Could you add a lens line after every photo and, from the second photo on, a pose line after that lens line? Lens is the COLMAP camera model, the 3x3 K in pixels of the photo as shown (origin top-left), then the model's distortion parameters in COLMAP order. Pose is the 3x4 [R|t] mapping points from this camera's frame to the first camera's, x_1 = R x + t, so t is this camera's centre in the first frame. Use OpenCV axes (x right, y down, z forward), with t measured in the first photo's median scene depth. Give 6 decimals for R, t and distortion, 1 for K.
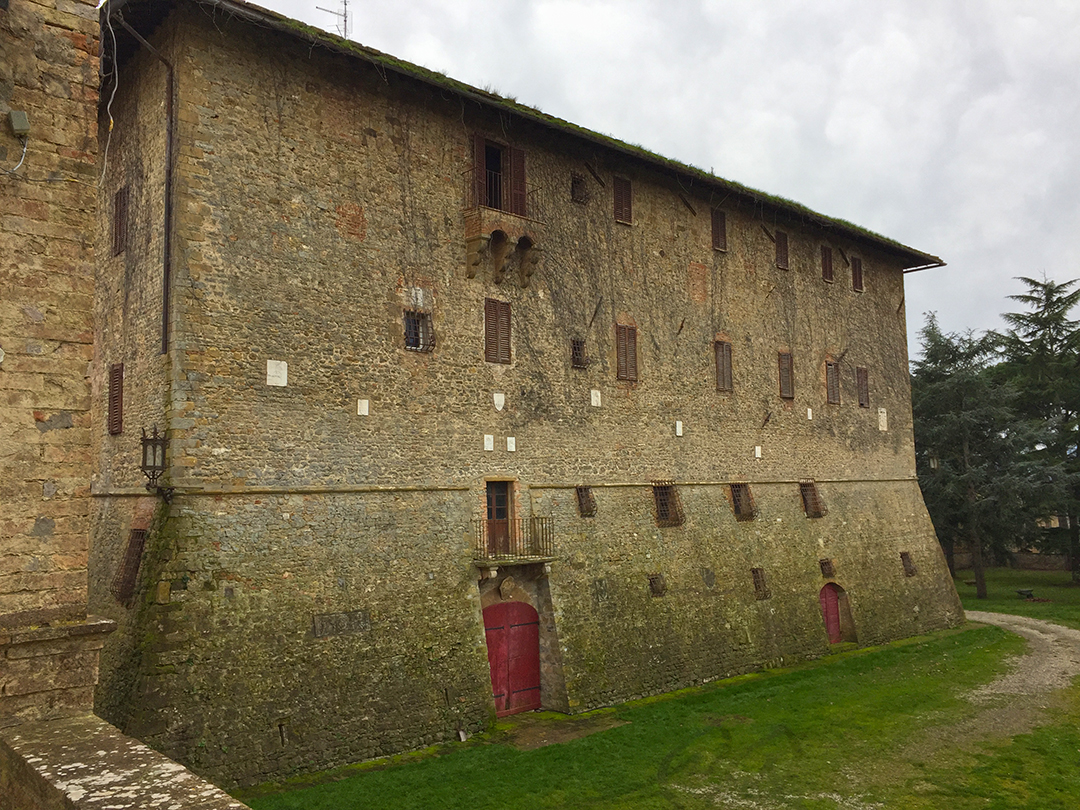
lens RADIAL K [[910.7, 0, 540.0], [0, 910.7, 405.0], [0, 0, 1]] dist [0.069146, -0.118753]
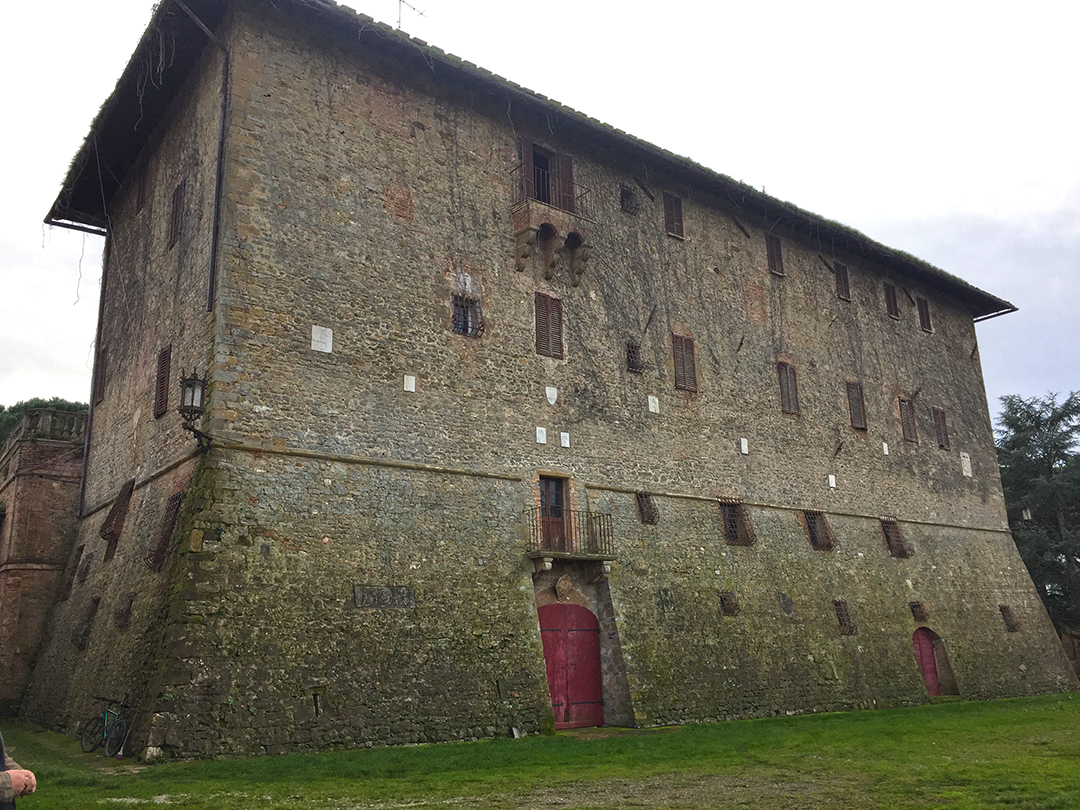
lens RADIAL K [[910.7, 0, 540.0], [0, 910.7, 405.0], [0, 0, 1]] dist [0.069146, -0.118753]
pose [[0.997142, -0.029835, -0.069415, 0.010074], [0.017979, 0.986039, -0.165540, 0.170396], [0.073385, 0.163818, 0.983757, 0.054405]]
